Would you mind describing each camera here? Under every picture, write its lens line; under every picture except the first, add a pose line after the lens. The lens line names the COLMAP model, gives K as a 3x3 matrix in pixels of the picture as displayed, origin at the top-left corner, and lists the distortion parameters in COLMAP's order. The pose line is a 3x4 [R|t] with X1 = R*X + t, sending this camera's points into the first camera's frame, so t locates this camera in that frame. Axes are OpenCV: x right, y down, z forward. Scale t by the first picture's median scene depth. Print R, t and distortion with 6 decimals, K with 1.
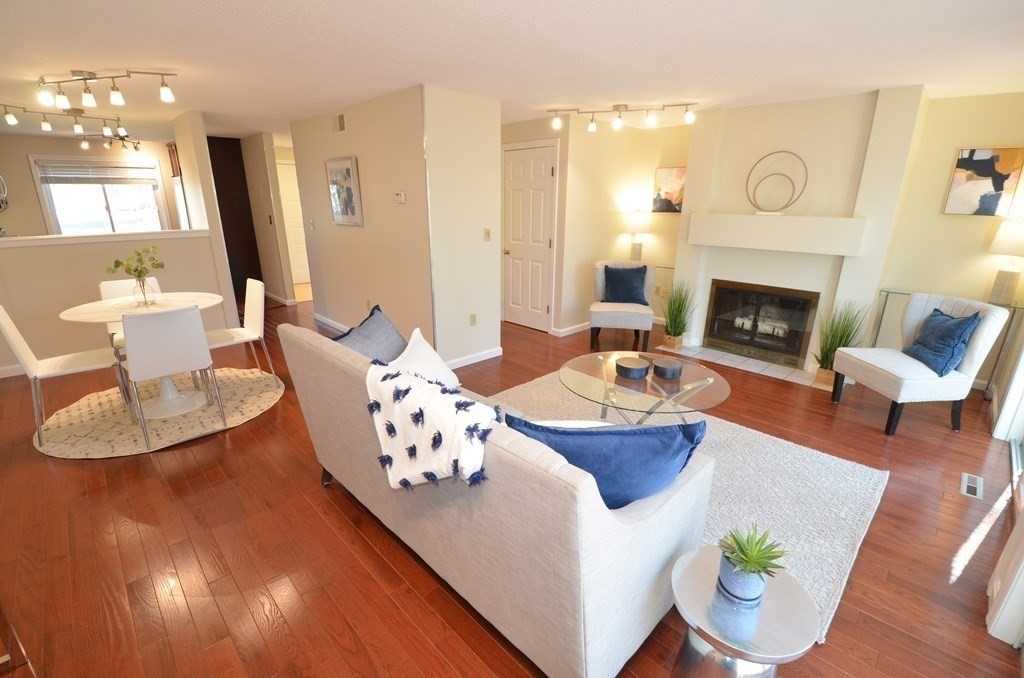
lens RADIAL K [[453.1, 0, 513.7], [0, 453.1, 356.0], [0, 0, 1]] dist [0.000979, -0.013443]
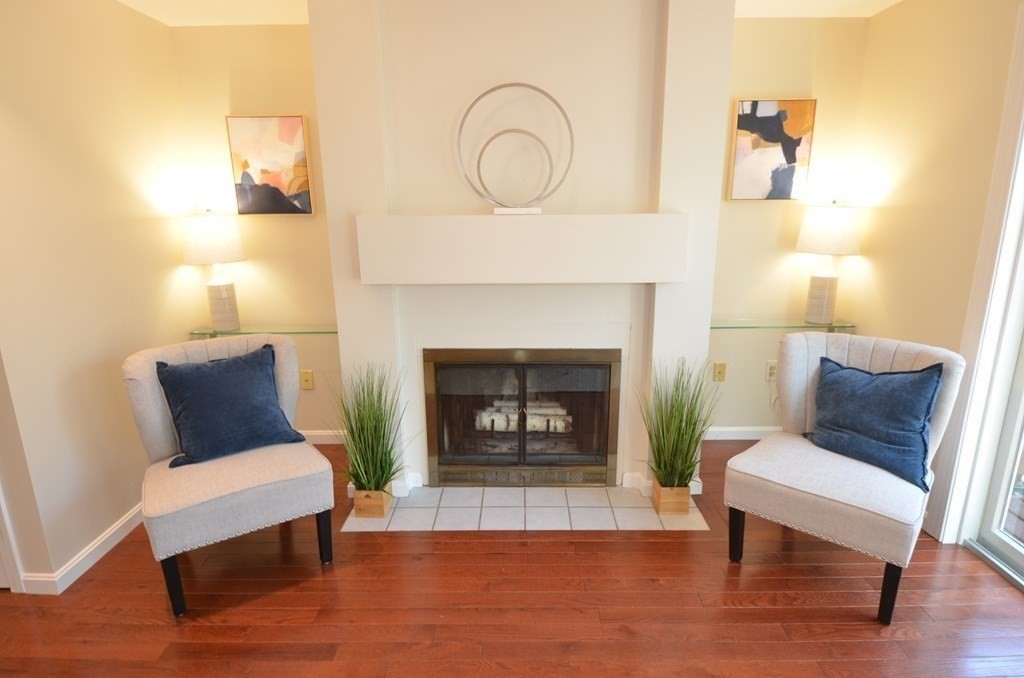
lens RADIAL K [[570.5, 0, 505.5], [0, 570.5, 345.7], [0, 0, 1]] dist [0.003973, -0.000496]
pose [[0.705250, -0.198424, 0.680625, 0.103011], [0.241604, 0.969834, 0.032392, -0.185567], [-0.666521, 0.141597, 0.731915, 0.545483]]
